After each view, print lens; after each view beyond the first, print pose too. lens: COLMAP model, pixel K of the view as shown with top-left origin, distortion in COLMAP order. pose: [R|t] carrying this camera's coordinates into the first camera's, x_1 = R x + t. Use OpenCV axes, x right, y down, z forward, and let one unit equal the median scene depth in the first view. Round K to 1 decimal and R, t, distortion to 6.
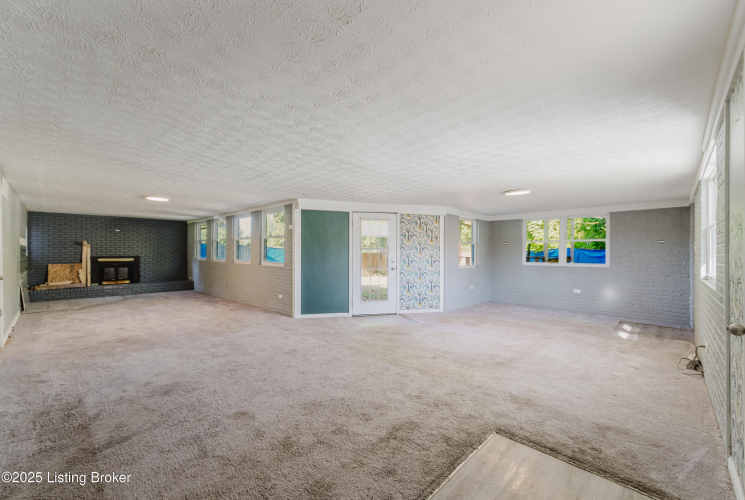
lens RADIAL K [[306.5, 0, 366.0], [0, 306.5, 250.2], [0, 0, 1]] dist [0.010270, 0.000193]
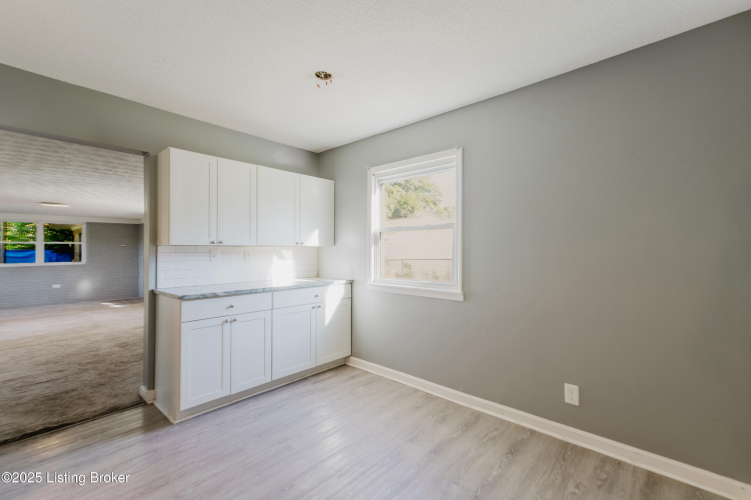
lens RADIAL K [[290.0, 0, 372.1], [0, 290.0, 253.8], [0, 0, 1]] dist [0.007067, -0.001243]
pose [[-0.067896, -0.008508, 0.997656, -0.573969], [-0.004158, 0.999957, 0.008245, -0.004450], [-0.997684, -0.003589, -0.067928, -0.144423]]
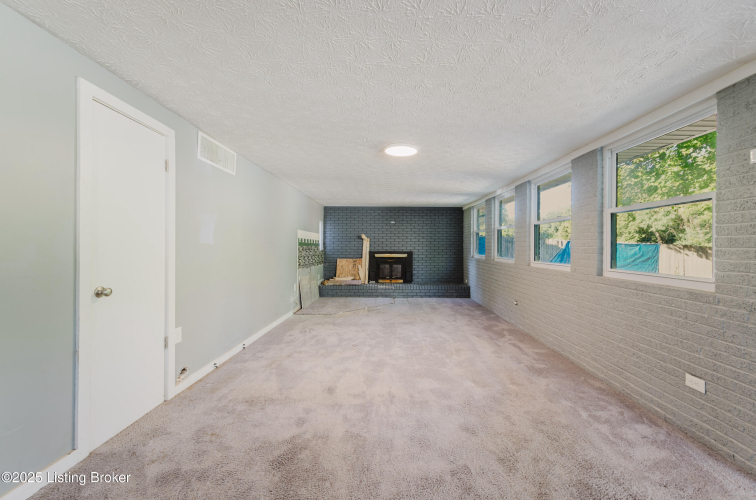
lens RADIAL K [[302.7, 0, 385.3], [0, 302.7, 244.5], [0, 0, 1]] dist [0.012556, 0.000373]
pose [[0.690774, -0.003926, -0.723060, -0.246084], [-0.000645, 0.999982, -0.006045, 0.006397], [0.723070, 0.004642, 0.690759, 0.494702]]
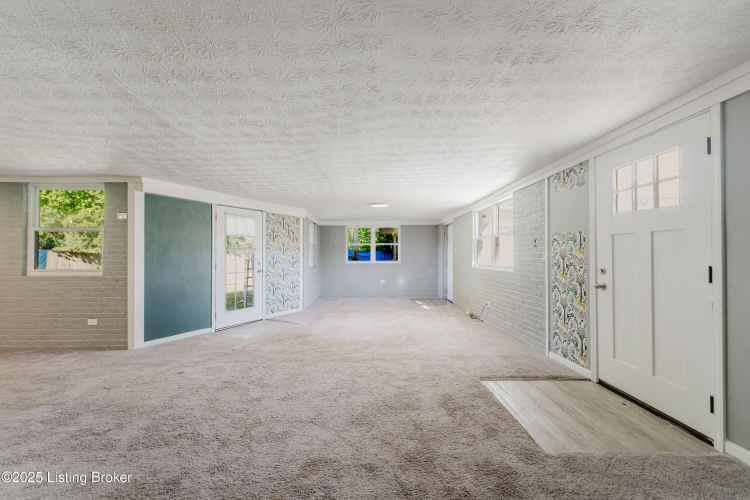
lens RADIAL K [[289.6, 0, 378.3], [0, 289.6, 249.8], [0, 0, 1]] dist [0.007067, -0.001243]
pose [[0.704225, 0.004277, 0.709964, -0.266004], [0.001503, 0.999971, -0.007514, 0.003477], [-0.709975, 0.006359, 0.704198, 0.126731]]
